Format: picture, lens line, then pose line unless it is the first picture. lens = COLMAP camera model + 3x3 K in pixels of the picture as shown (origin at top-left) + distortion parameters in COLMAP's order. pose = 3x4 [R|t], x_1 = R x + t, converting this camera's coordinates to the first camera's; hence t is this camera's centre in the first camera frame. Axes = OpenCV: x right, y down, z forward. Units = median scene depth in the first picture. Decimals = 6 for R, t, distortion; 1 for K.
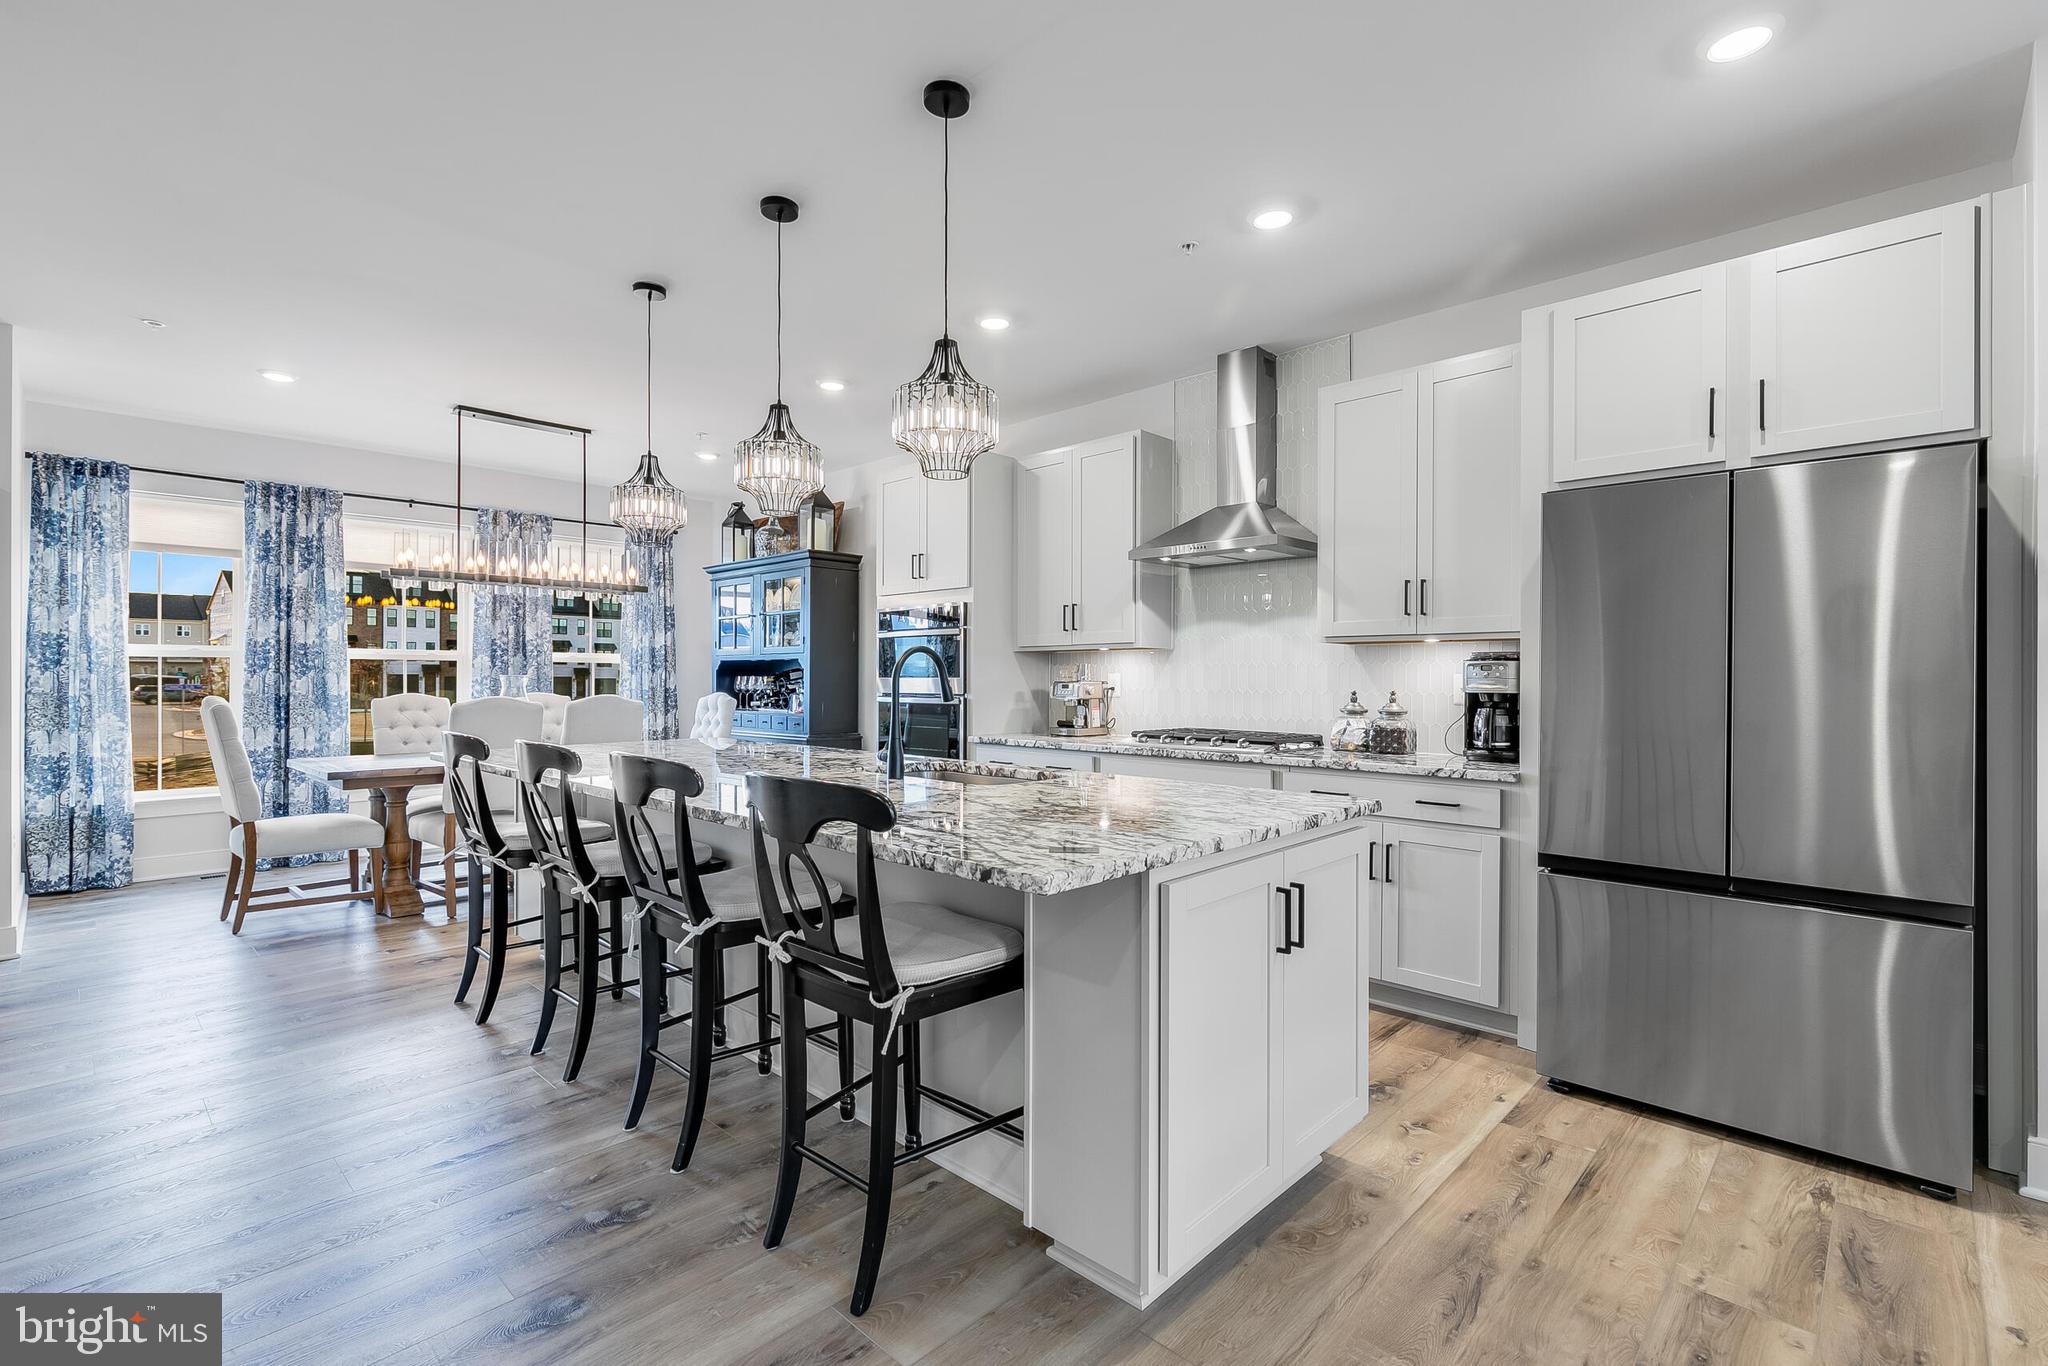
lens RADIAL K [[929.6, 0, 1019.9], [0, 929.6, 676.8], [0, 0, 1]] dist [0.009022, -0.001280]
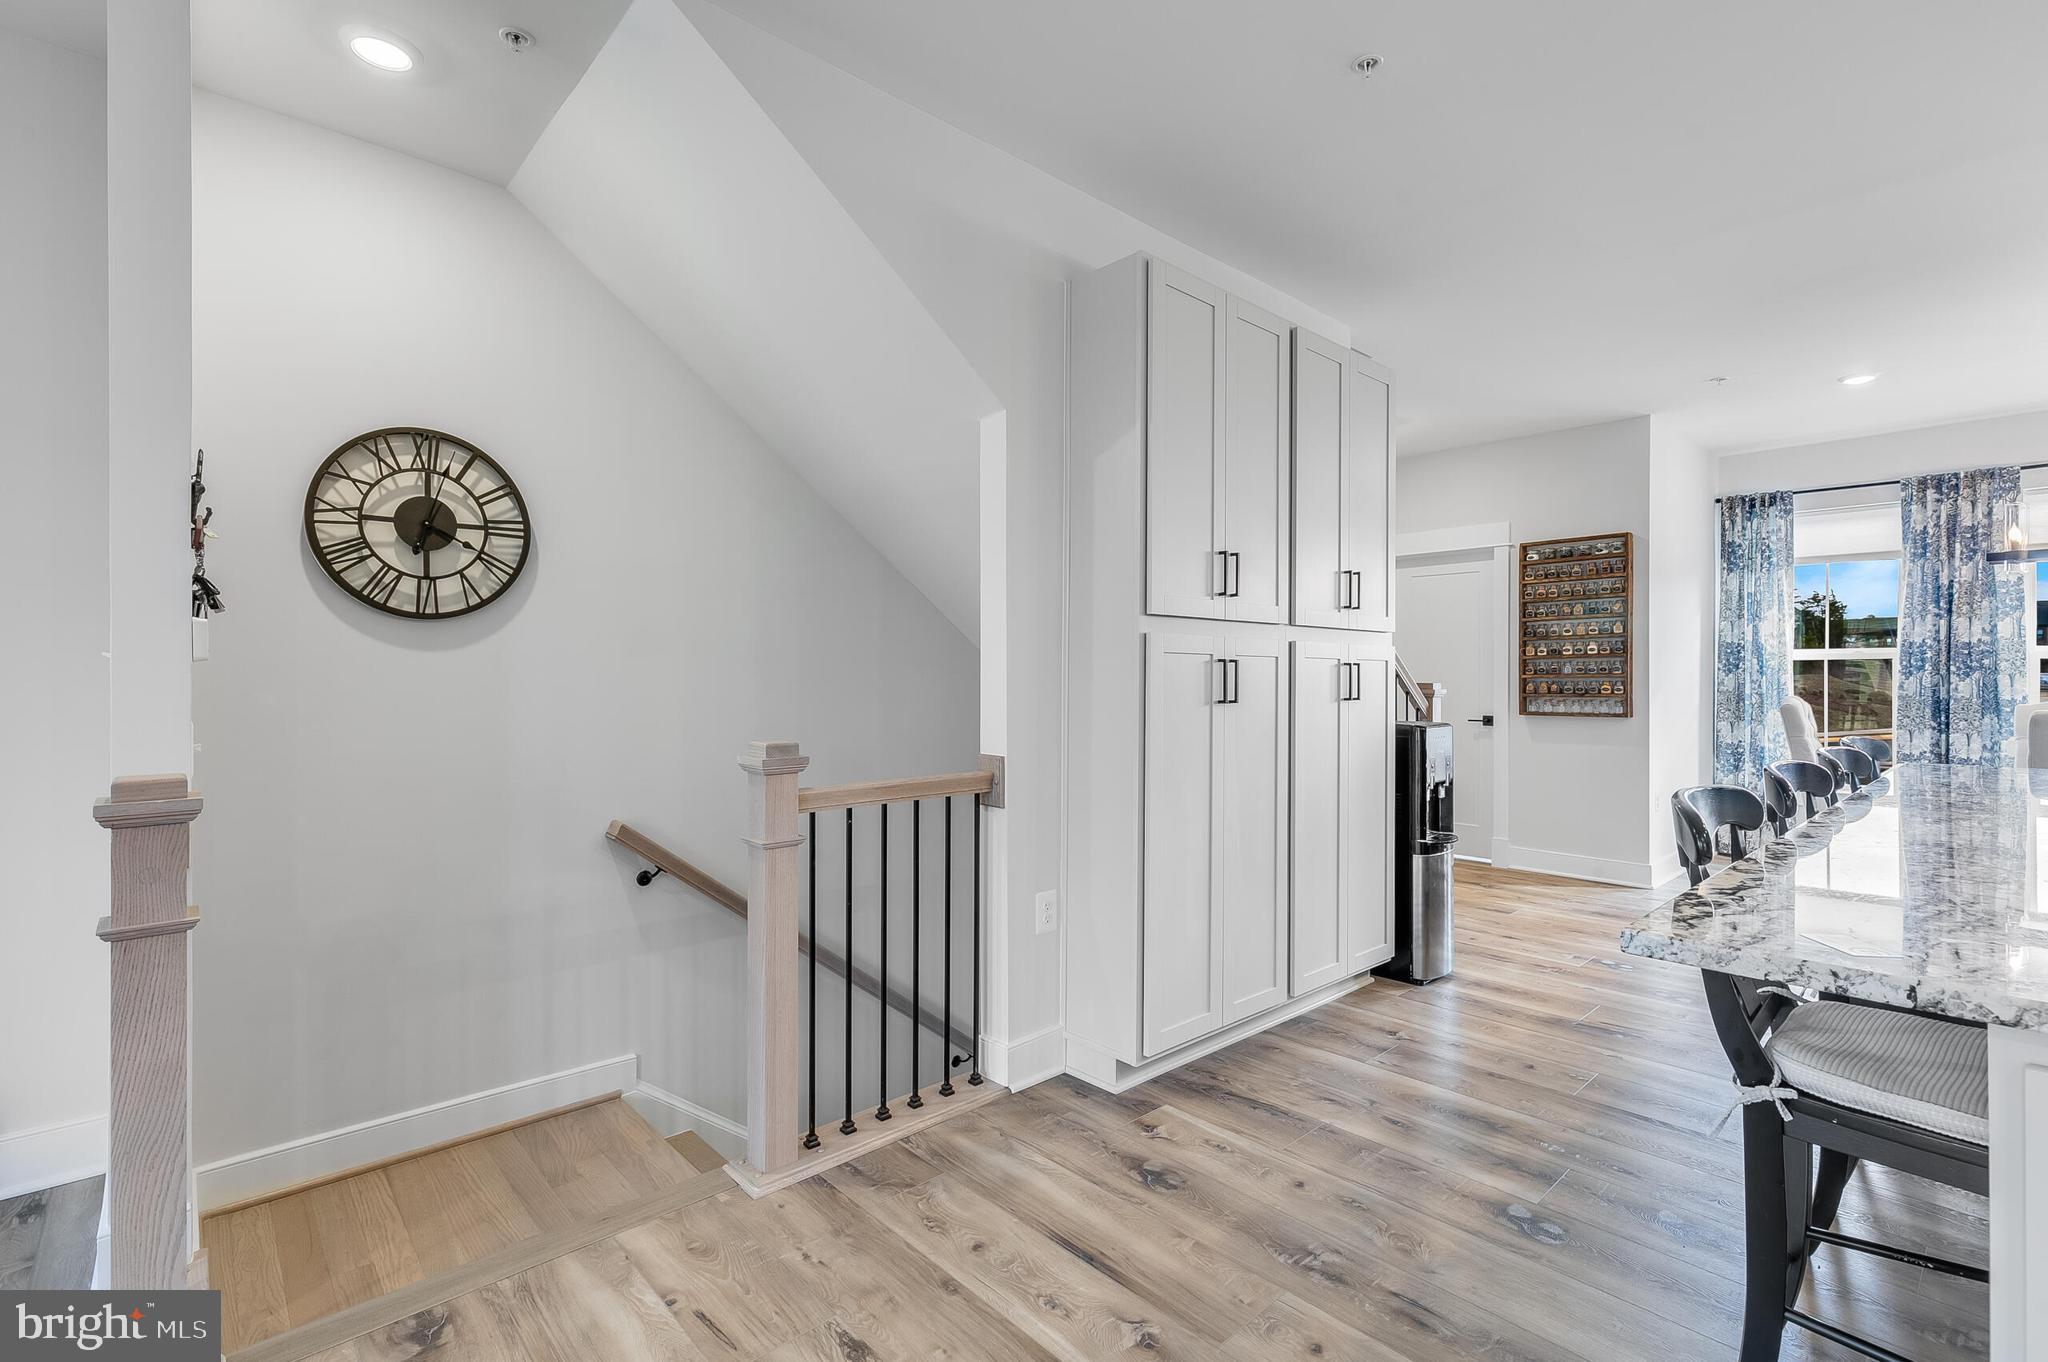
lens RADIAL K [[929.6, 0, 1032.6], [0, 929.6, 675.0], [0, 0, 1]] dist [0.009022, -0.001280]
pose [[-0.050717, -0.003322, -0.998708, 0.204069], [-0.002818, 0.999991, -0.003183, 0.002027], [0.998709, 0.002653, -0.050726, 0.133329]]
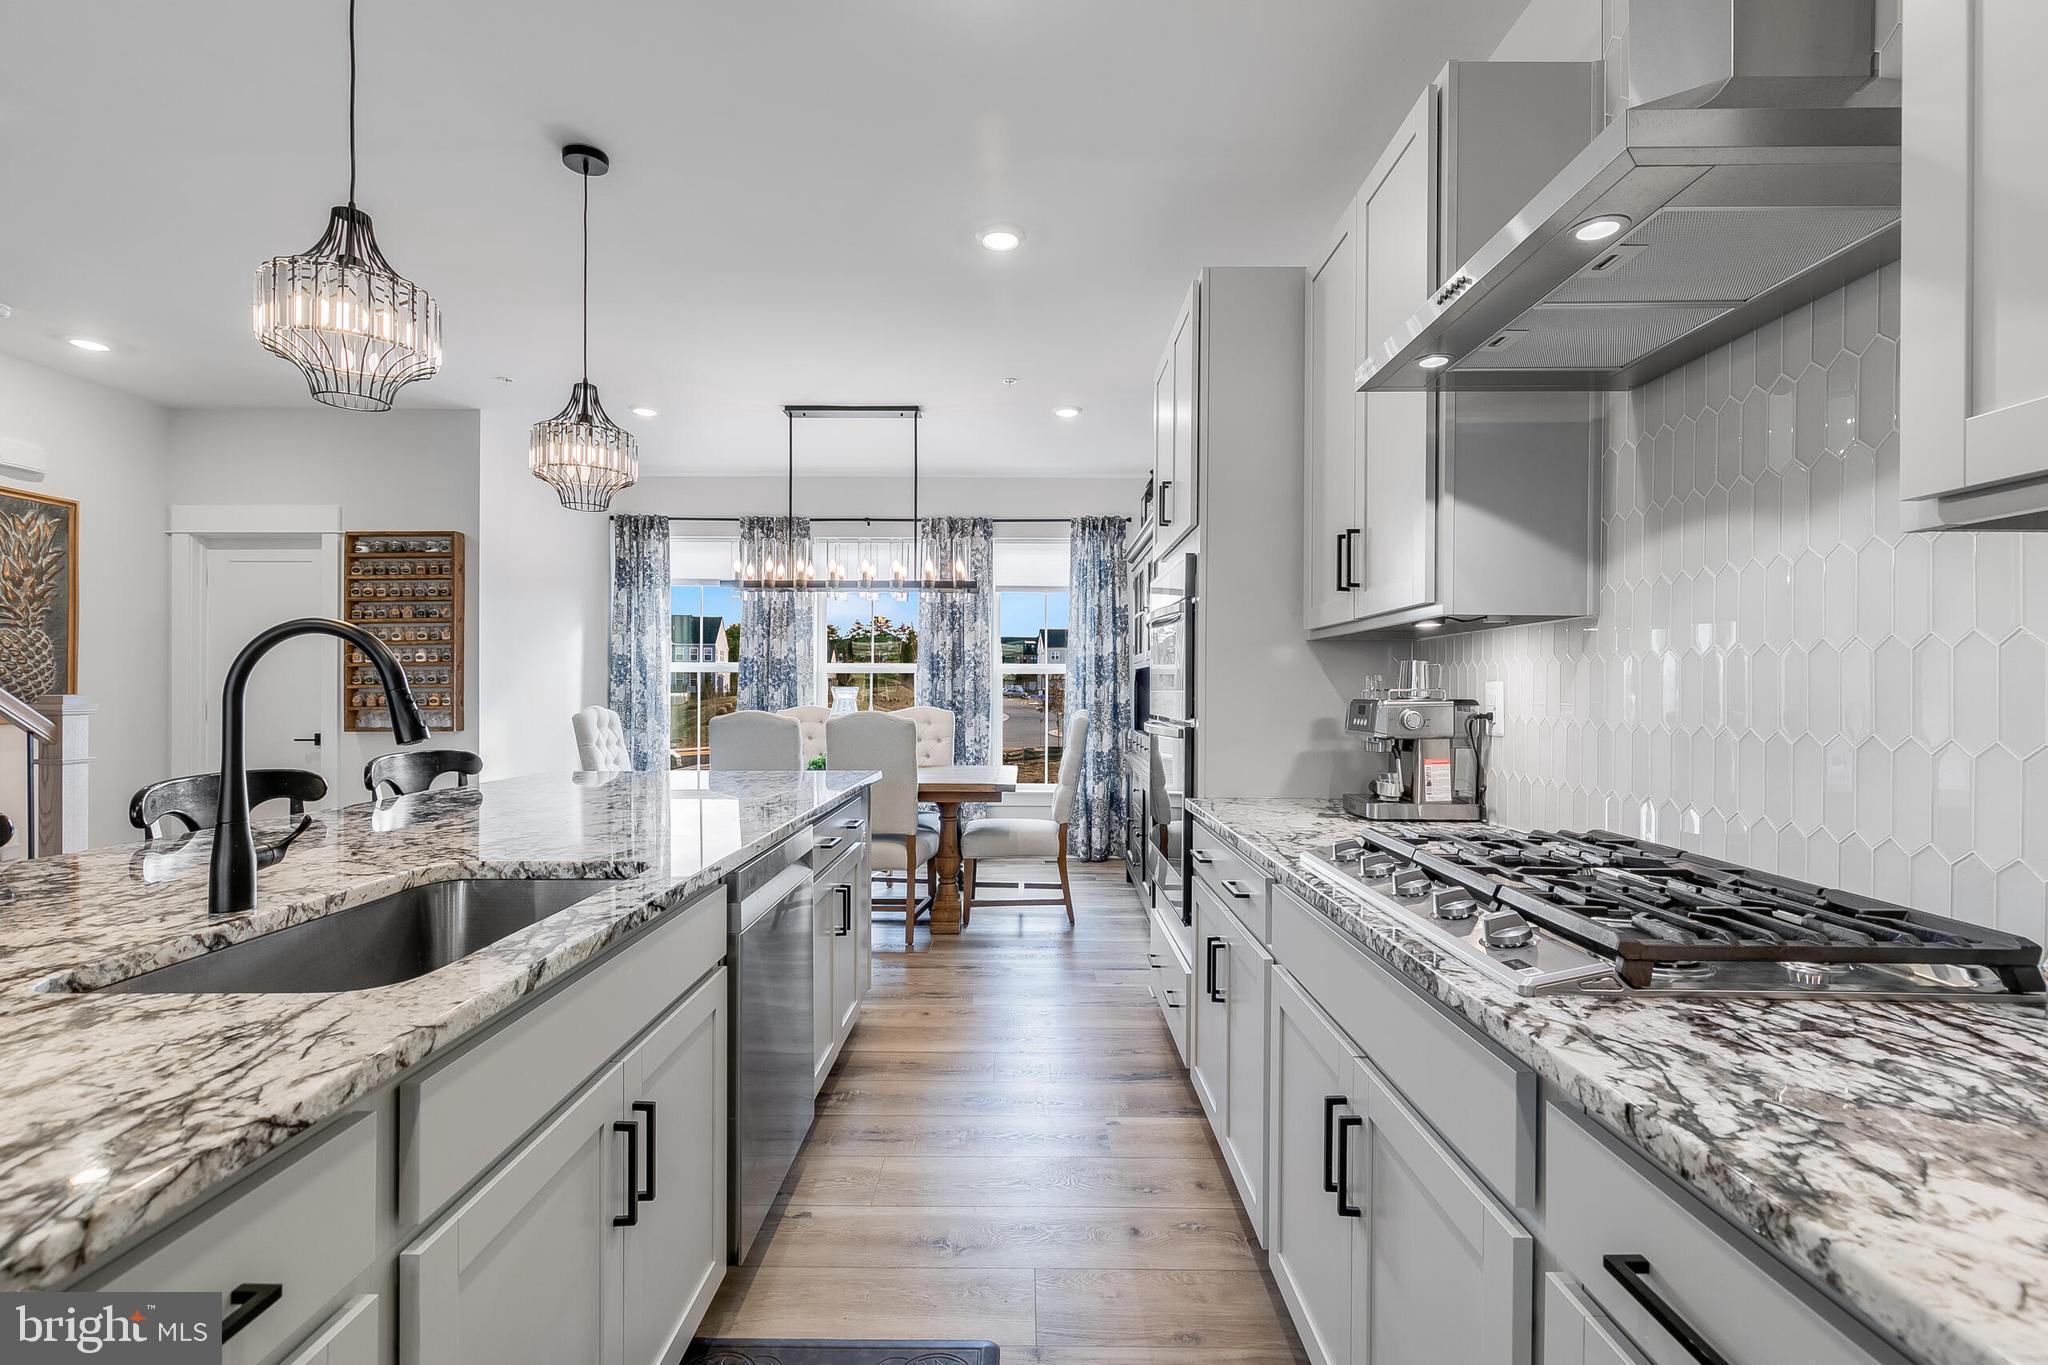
lens RADIAL K [[929.6, 0, 1008.4], [0, 929.6, 684.8], [0, 0, 1]] dist [0.009022, -0.001280]
pose [[0.685275, -0.003204, -0.728277, 0.224858], [-0.001686, 0.999981, -0.005987, 0.001094], [0.728282, 0.005331, 0.685257, 0.456711]]
